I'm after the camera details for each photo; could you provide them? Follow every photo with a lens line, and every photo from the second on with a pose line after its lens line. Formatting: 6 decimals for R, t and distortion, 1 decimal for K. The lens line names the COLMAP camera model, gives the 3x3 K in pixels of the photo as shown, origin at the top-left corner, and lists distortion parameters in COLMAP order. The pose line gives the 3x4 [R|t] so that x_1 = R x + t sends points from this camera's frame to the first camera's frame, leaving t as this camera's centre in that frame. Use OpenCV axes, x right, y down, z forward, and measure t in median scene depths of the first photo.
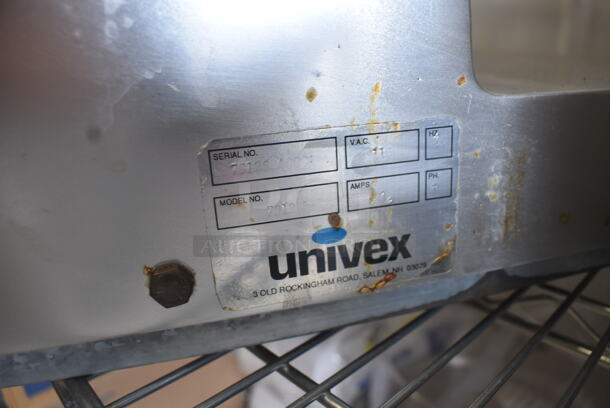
lens RADIAL K [[472.7, 0, 305.0], [0, 472.7, 204.0], [0, 0, 1]] dist [-0.104277, -0.000130]
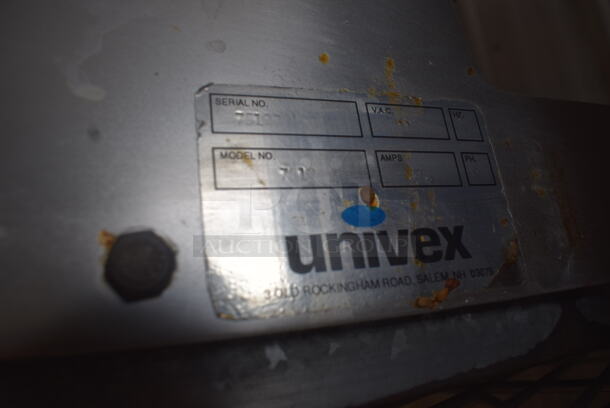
lens RADIAL K [[472.7, 0, 305.0], [0, 472.7, 204.0], [0, 0, 1]] dist [-0.104277, -0.000130]
pose [[0.991816, -0.027749, 0.124627, -0.129821], [0.097203, 0.796997, -0.596110, 0.476447], [-0.082785, 0.603346, 0.793171, 0.401033]]
